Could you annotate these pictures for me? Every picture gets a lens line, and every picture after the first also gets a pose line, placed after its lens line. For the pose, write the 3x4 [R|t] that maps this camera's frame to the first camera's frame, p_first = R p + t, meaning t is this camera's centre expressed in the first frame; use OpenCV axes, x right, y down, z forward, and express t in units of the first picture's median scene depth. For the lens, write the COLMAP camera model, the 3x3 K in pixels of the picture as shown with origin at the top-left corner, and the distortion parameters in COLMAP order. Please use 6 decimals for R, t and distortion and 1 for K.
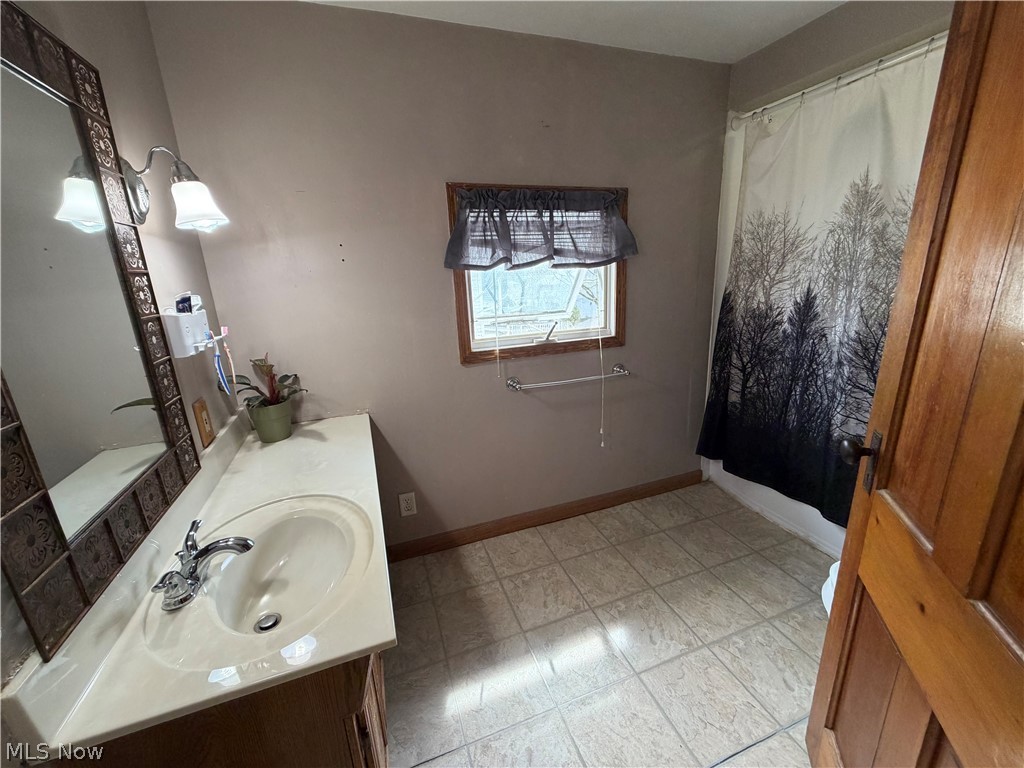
lens RADIAL K [[408.1, 0, 509.0], [0, 408.1, 384.1], [0, 0, 1]] dist [0.002267, -0.000201]
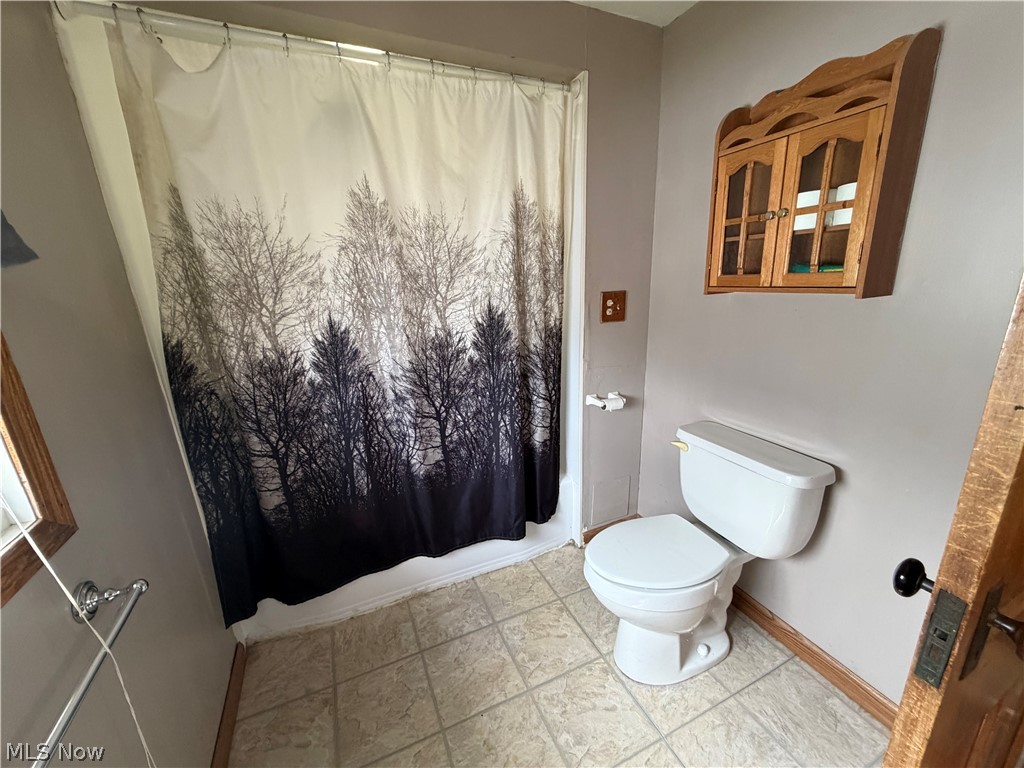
lens RADIAL K [[408.1, 0, 509.0], [0, 408.1, 384.1], [0, 0, 1]] dist [0.002267, -0.000201]
pose [[-0.075840, -0.222671, 0.971939, -0.054716], [0.299851, 0.924536, 0.235208, -0.206479], [-0.950967, 0.309275, -0.003349, 0.728851]]
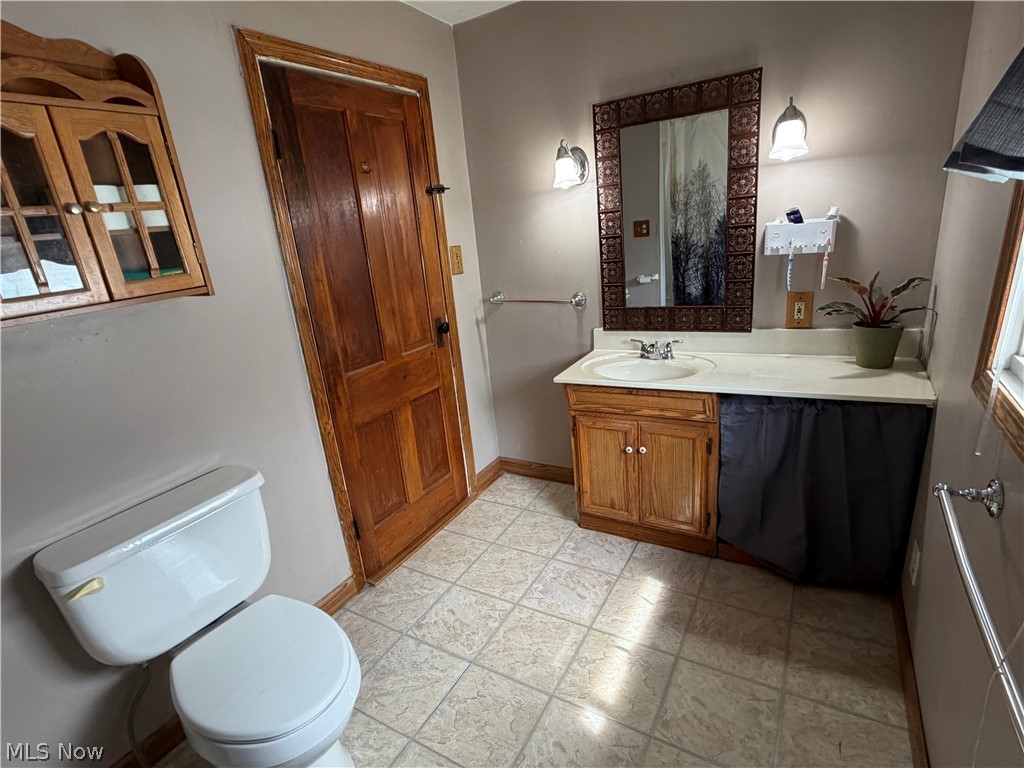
lens RADIAL K [[516.8, 0, 512.0], [0, 516.8, 384.0], [0, 0, 1]] dist [0.001641, 0.000443]
pose [[-0.759035, 0.301537, -0.577010, 0.627256], [-0.044986, 0.859867, 0.508532, -0.331913], [0.649493, 0.411951, -0.639105, 1.054774]]
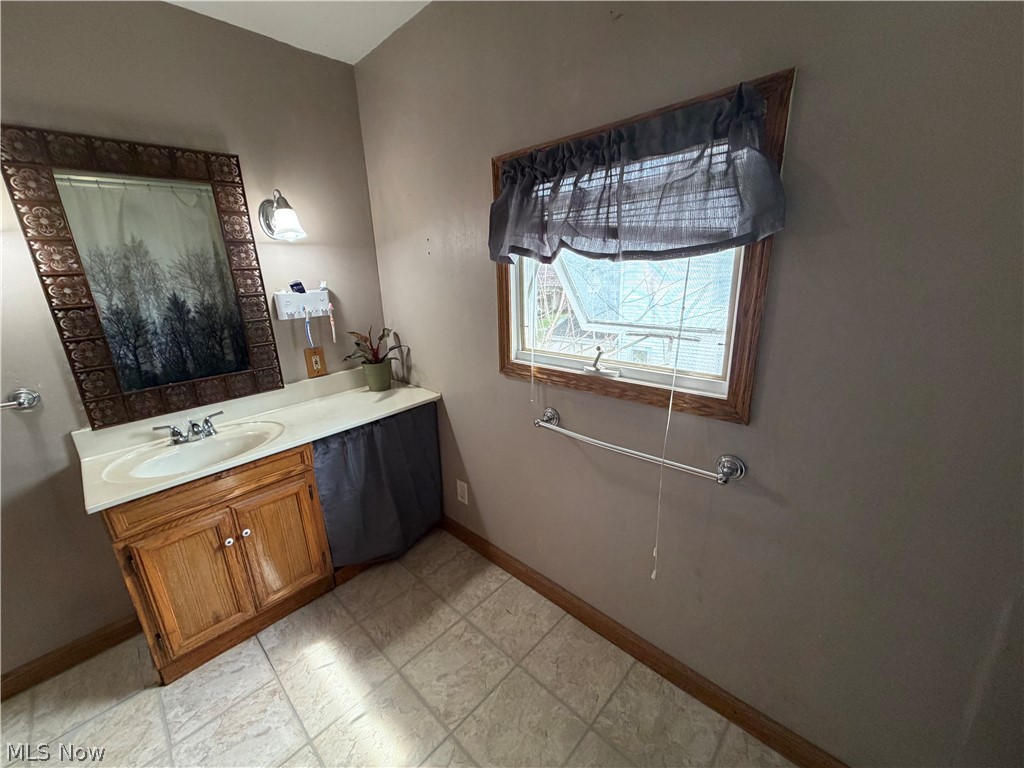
lens RADIAL K [[408.1, 0, 509.0], [0, 408.1, 384.1], [0, 0, 1]] dist [0.002267, -0.000201]
pose [[0.447049, 0.272068, -0.852130, 0.643399], [-0.219579, 0.956853, 0.190307, -0.197376], [0.867140, 0.102033, 0.487501, 0.608821]]
